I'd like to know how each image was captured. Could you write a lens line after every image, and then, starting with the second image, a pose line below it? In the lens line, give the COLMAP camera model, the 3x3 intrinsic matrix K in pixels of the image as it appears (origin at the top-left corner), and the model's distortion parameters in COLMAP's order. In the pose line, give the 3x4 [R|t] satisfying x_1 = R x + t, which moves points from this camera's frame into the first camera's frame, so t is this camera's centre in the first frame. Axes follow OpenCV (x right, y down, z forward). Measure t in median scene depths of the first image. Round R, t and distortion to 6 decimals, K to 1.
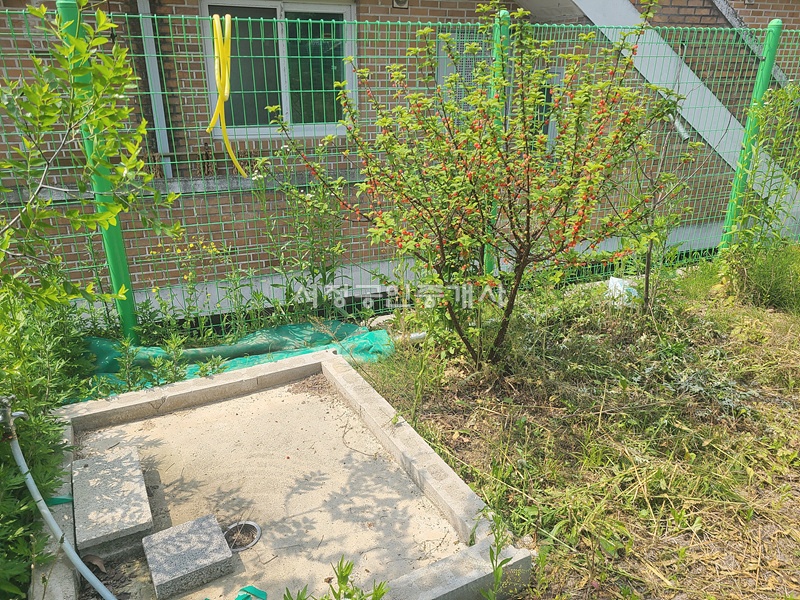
lens RADIAL K [[587.1, 0, 398.8], [0, 587.1, 299.9], [0, 0, 1]] dist [0.028997, 0.000326]
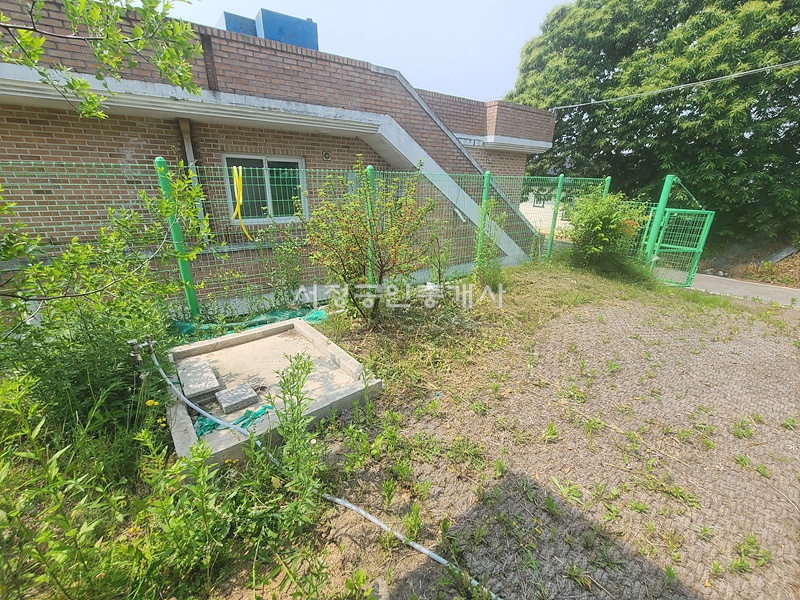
lens RADIAL K [[325.3, 0, 401.3], [0, 325.3, 302.0], [0, 0, 1]] dist [0.004748, -0.003188]
pose [[0.981618, -0.057939, 0.181848, 0.047952], [0.064537, 0.997447, -0.030571, 0.095636], [-0.179612, 0.041745, 0.982851, -0.277728]]
